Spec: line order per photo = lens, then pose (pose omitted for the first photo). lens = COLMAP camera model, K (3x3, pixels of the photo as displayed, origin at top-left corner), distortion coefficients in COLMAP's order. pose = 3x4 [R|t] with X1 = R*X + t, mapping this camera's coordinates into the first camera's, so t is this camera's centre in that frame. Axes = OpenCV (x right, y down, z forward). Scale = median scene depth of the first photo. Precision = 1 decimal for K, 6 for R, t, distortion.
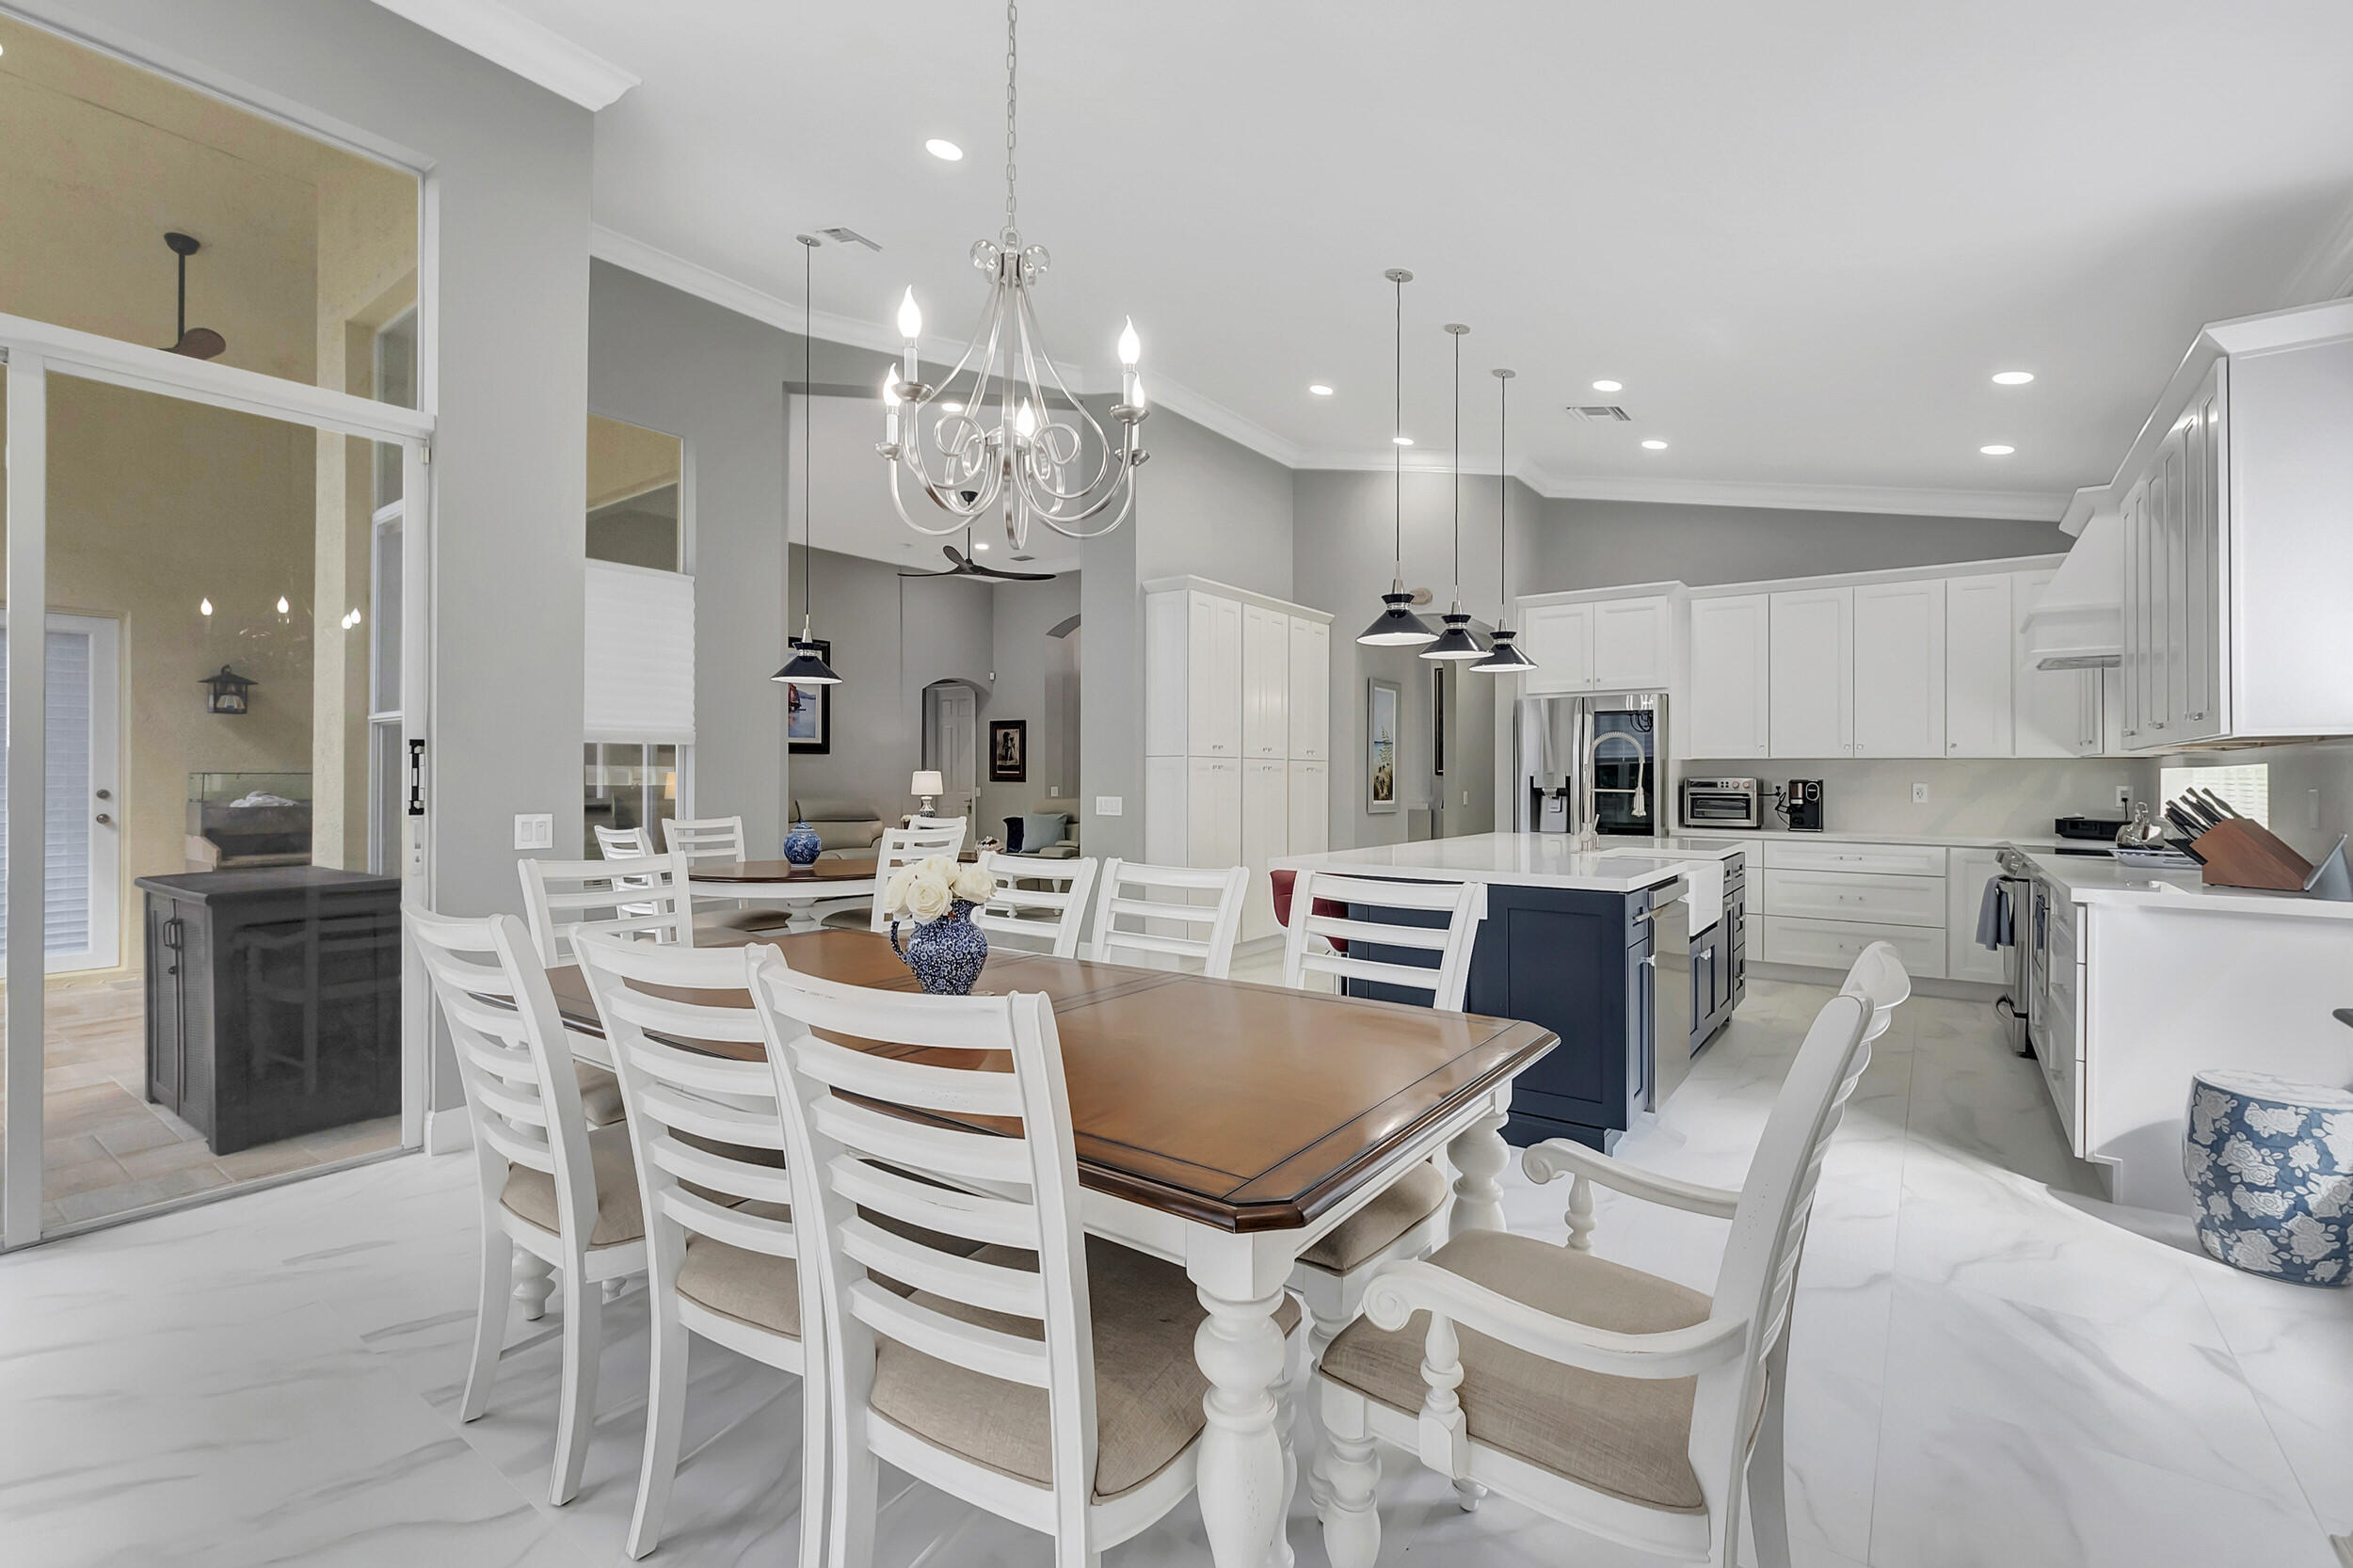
lens RADIAL K [[1039.3, 0, 1173.6], [0, 1039.3, 760.3], [0, 0, 1]] dist [-0.002225, -0.001134]
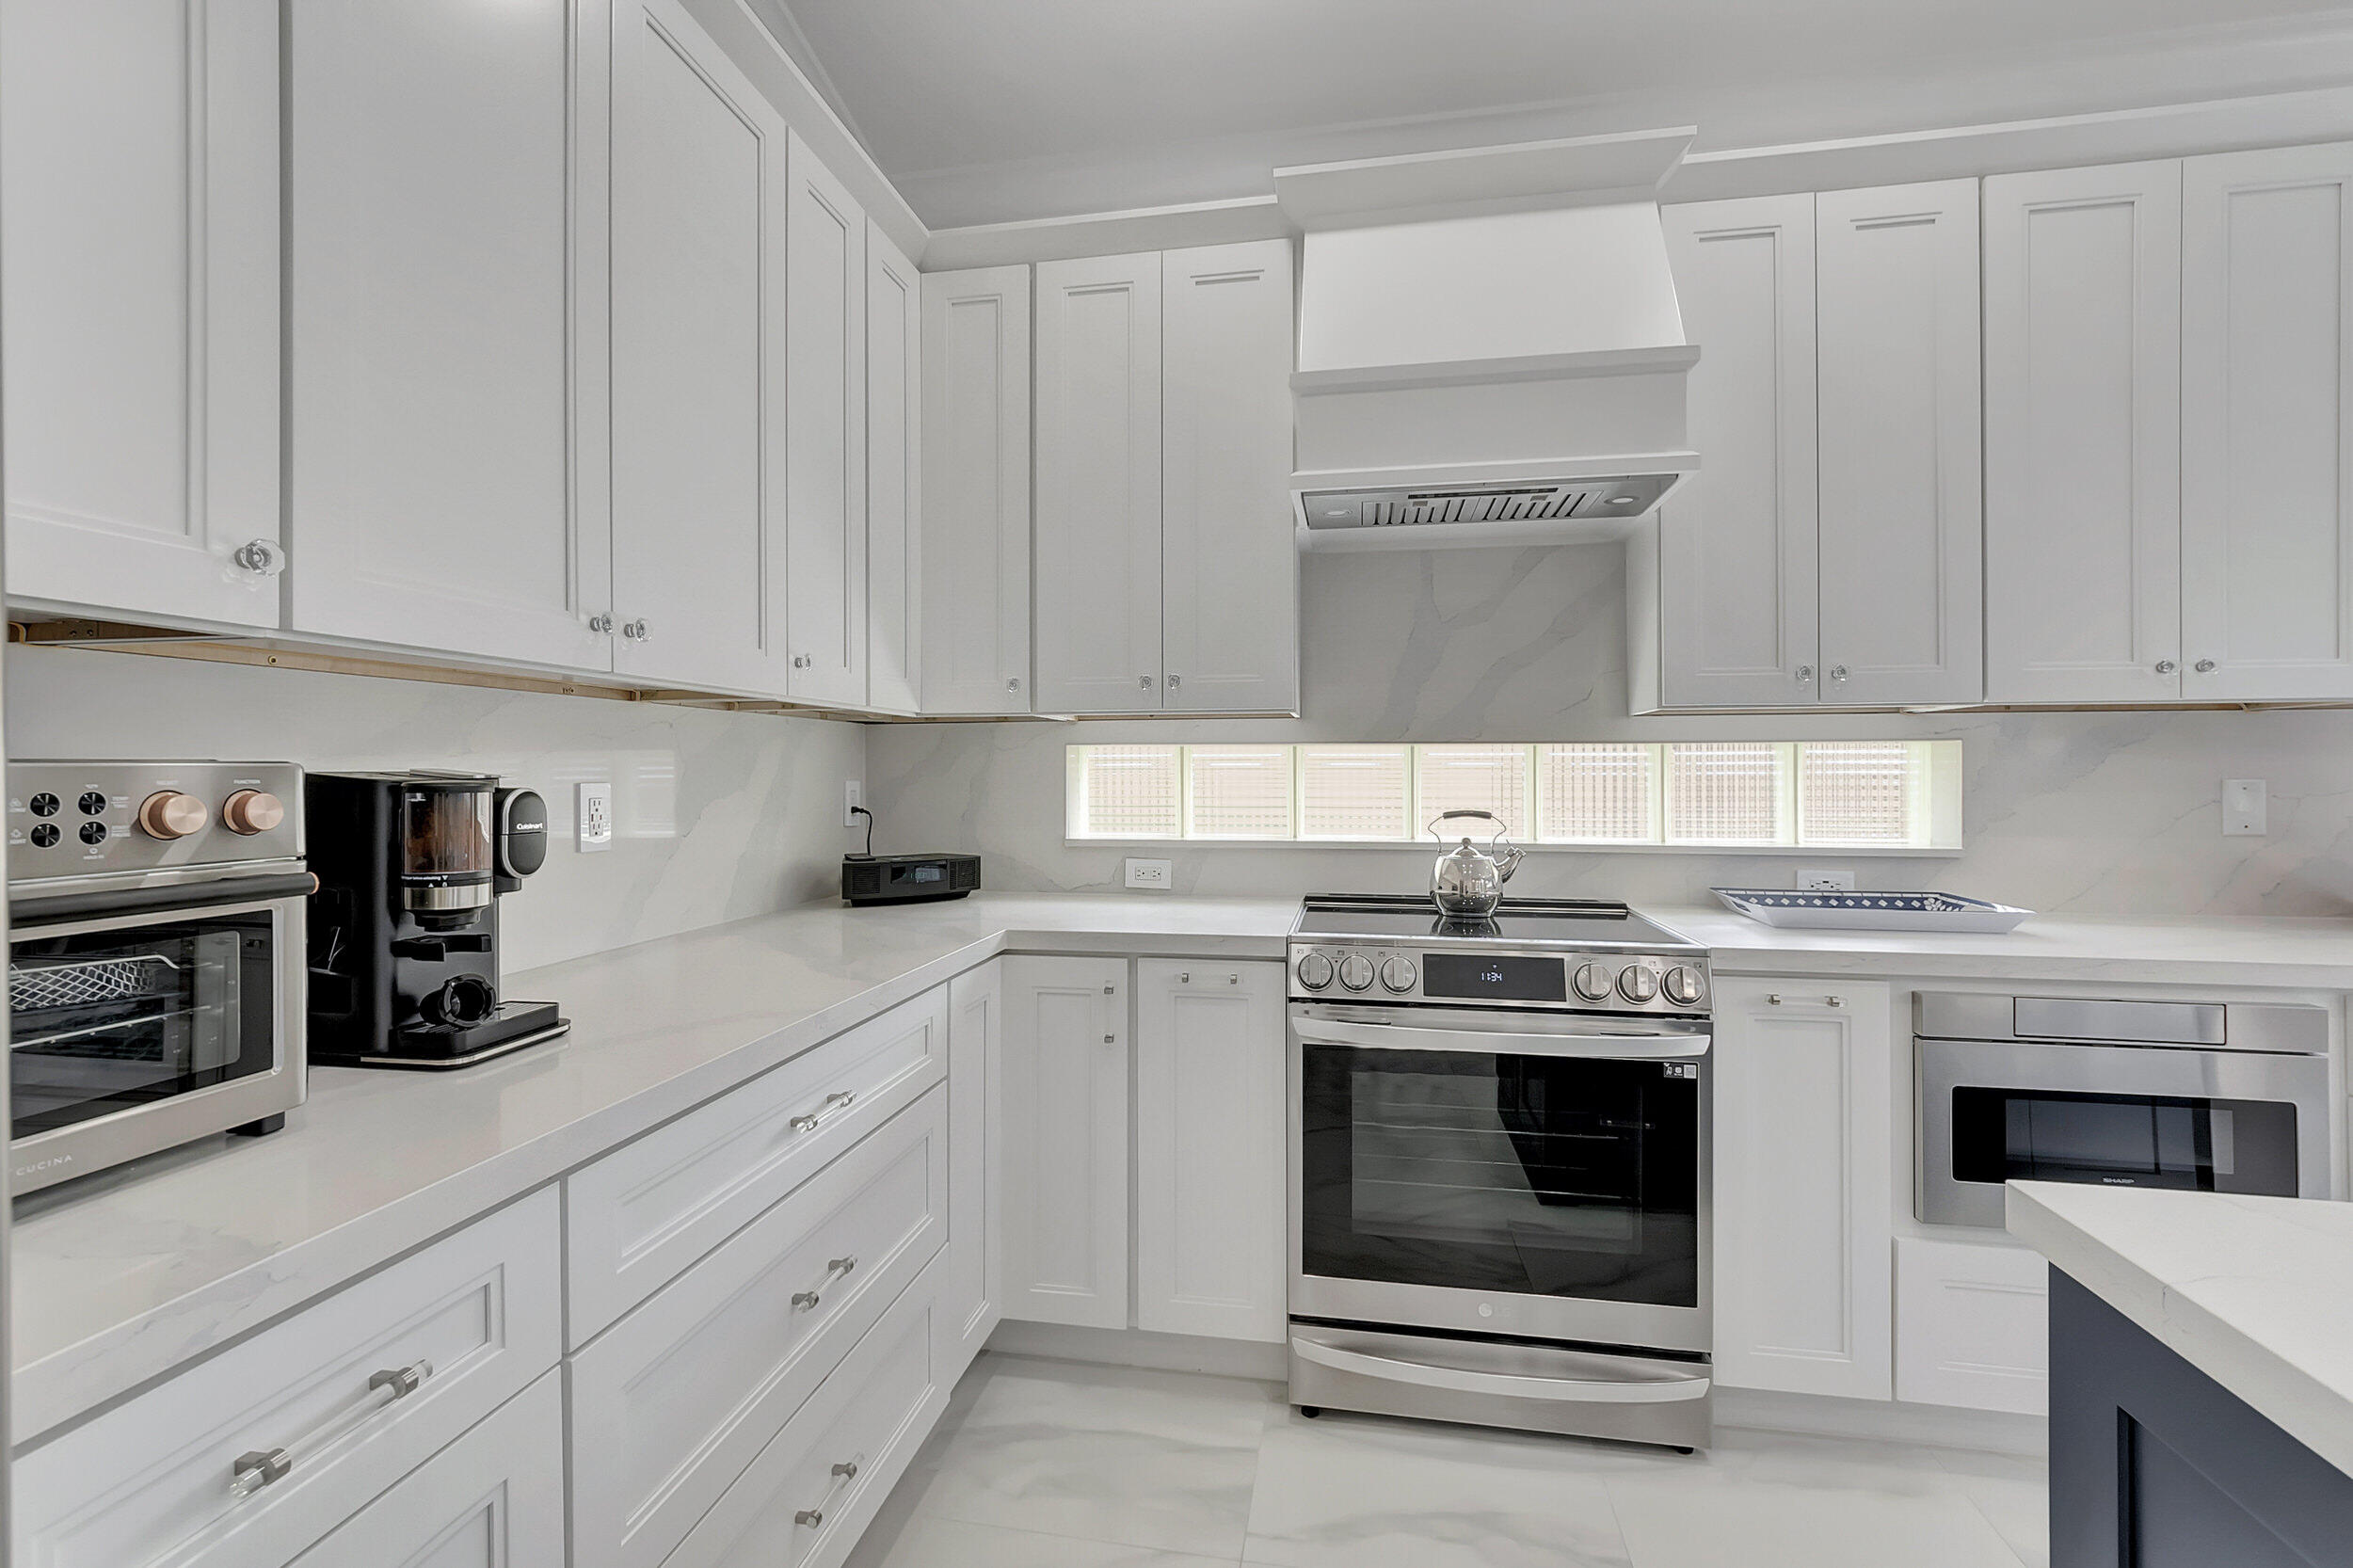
lens RADIAL K [[1039.3, 0, 1169.2], [0, 1039.3, 768.4], [0, 0, 1]] dist [-0.002225, -0.001134]
pose [[-0.432963, -0.006153, 0.901391, 0.379759], [-0.015619, 0.999878, -0.000677, 0.015905], [-0.901276, -0.014371, -0.433006, 0.949034]]
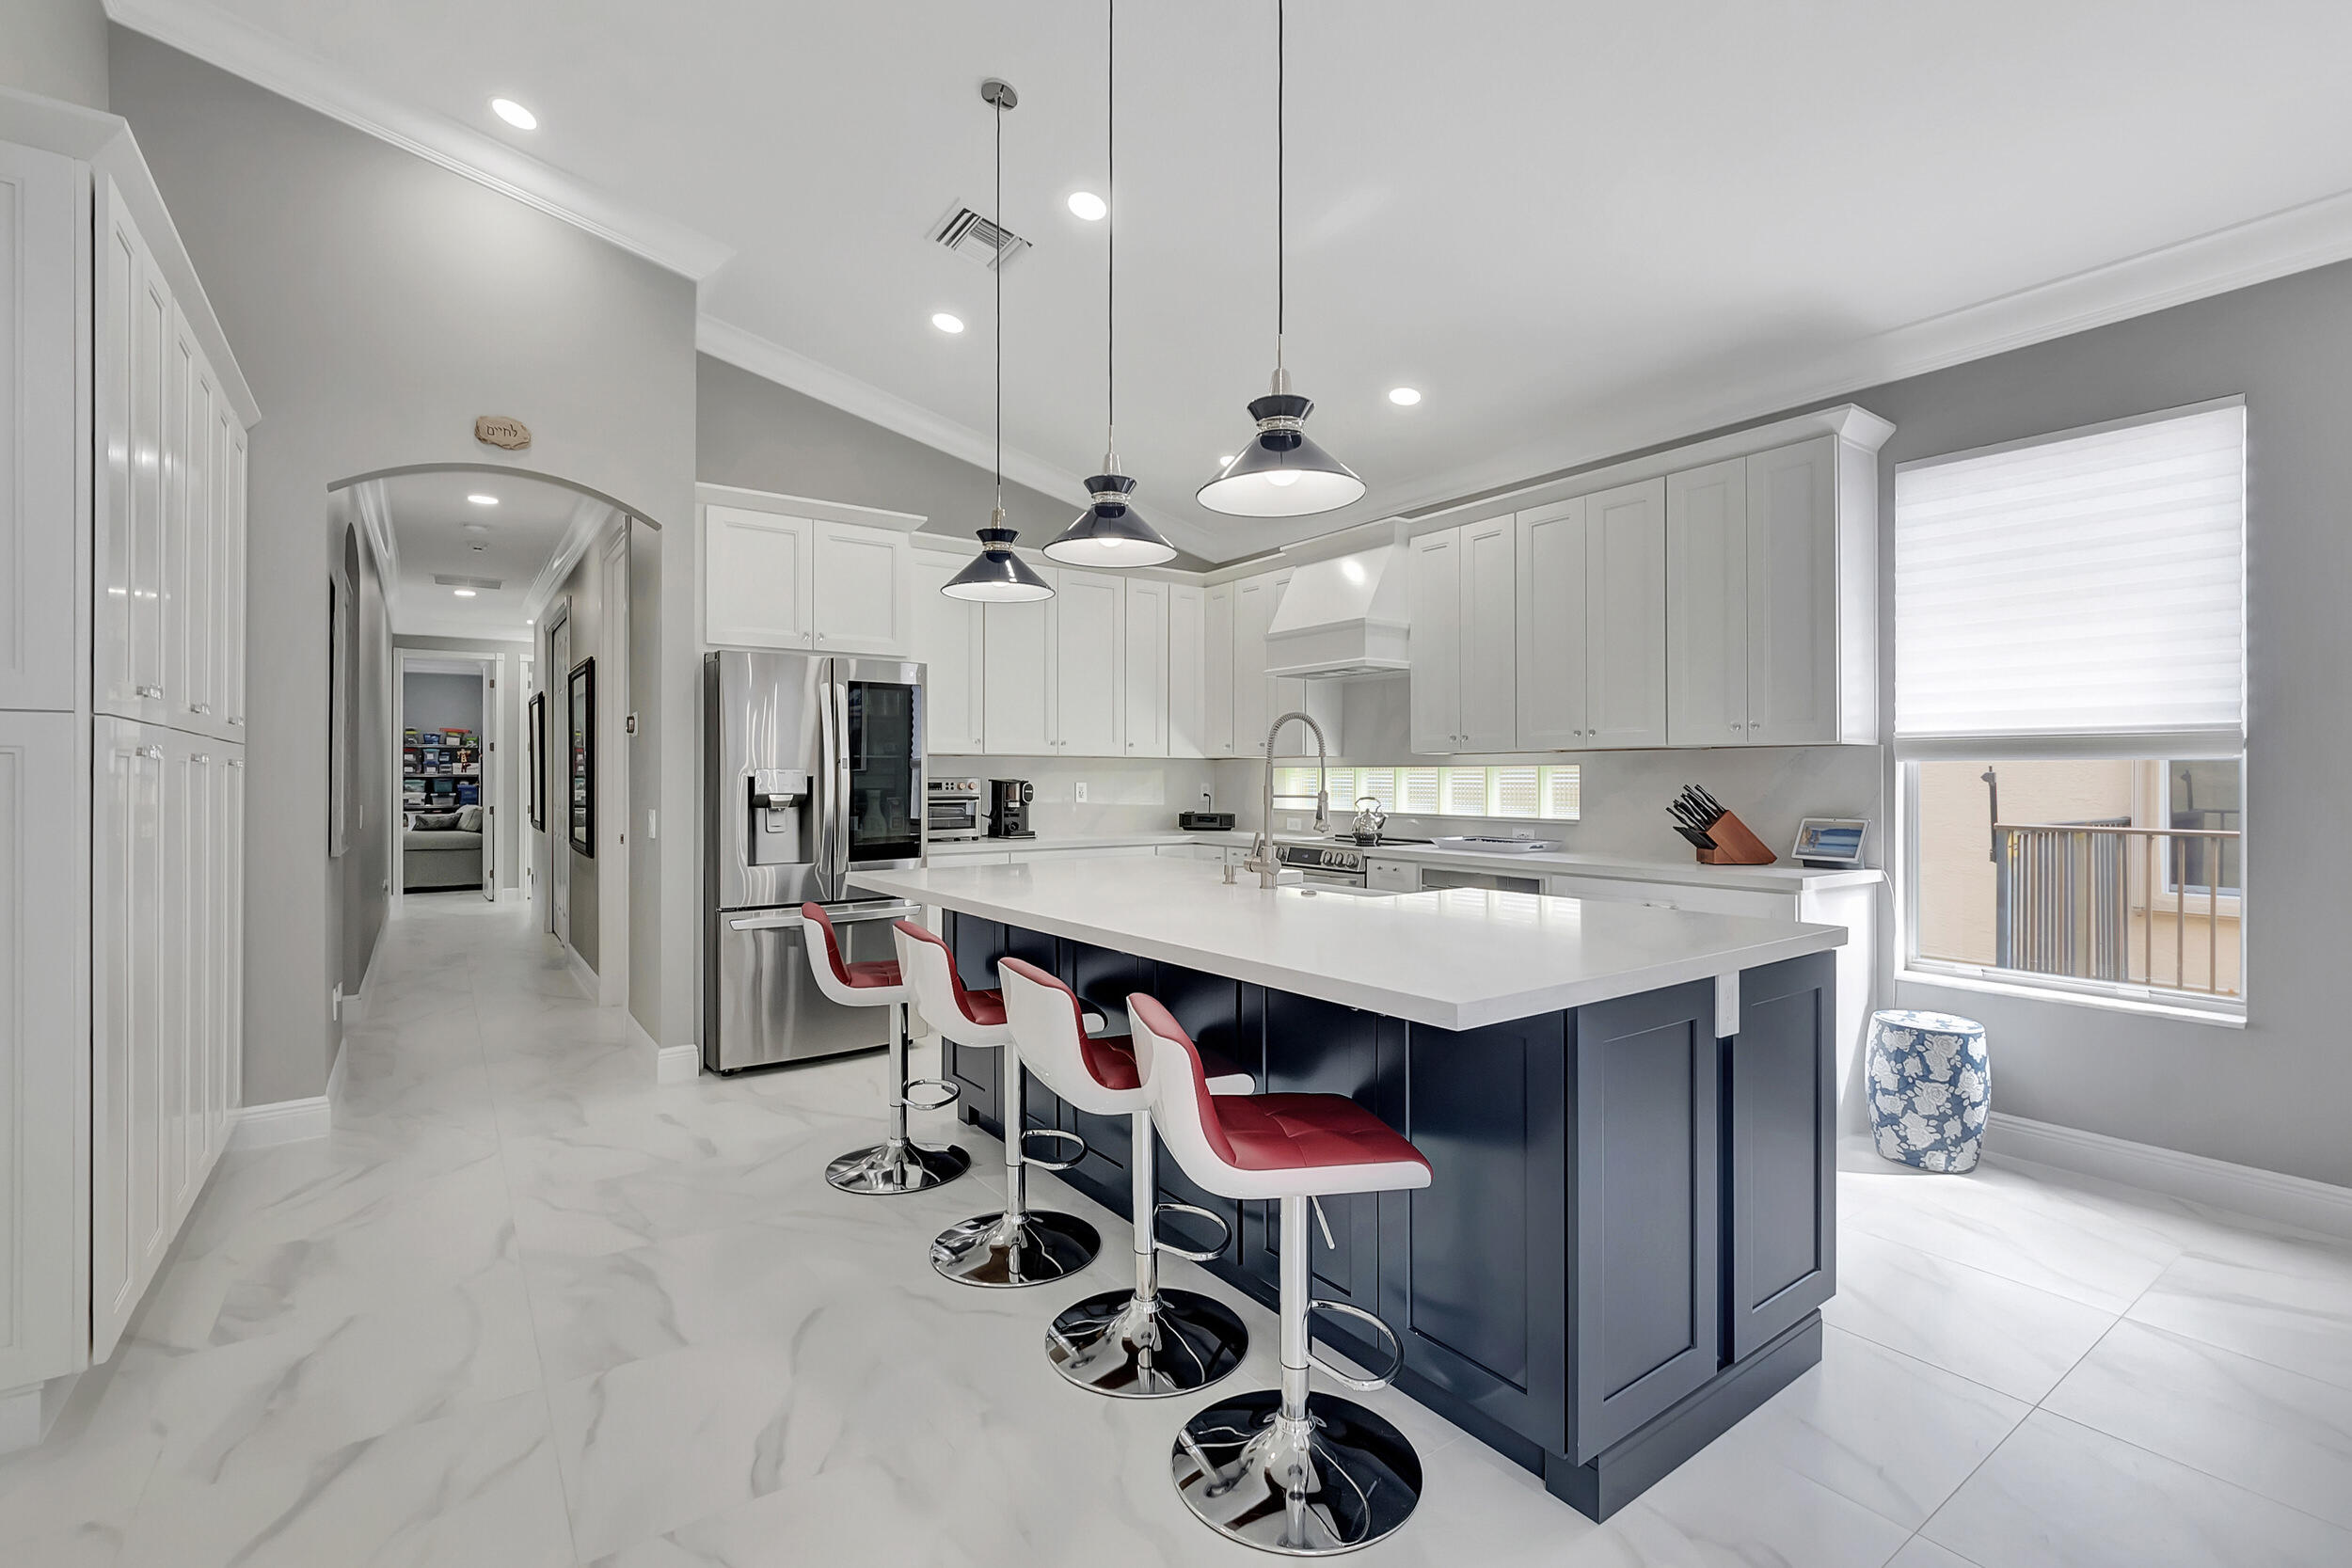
lens RADIAL K [[1038.8, 0, 1174.5], [0, 1038.8, 770.0], [0, 0, 1]] dist [-0.002225, -0.001134]
pose [[0.311215, -0.000277, 0.950339, -0.173714], [-0.012031, 0.999919, 0.004232, 0.005306], [-0.950263, -0.012751, 0.311186, 0.593666]]
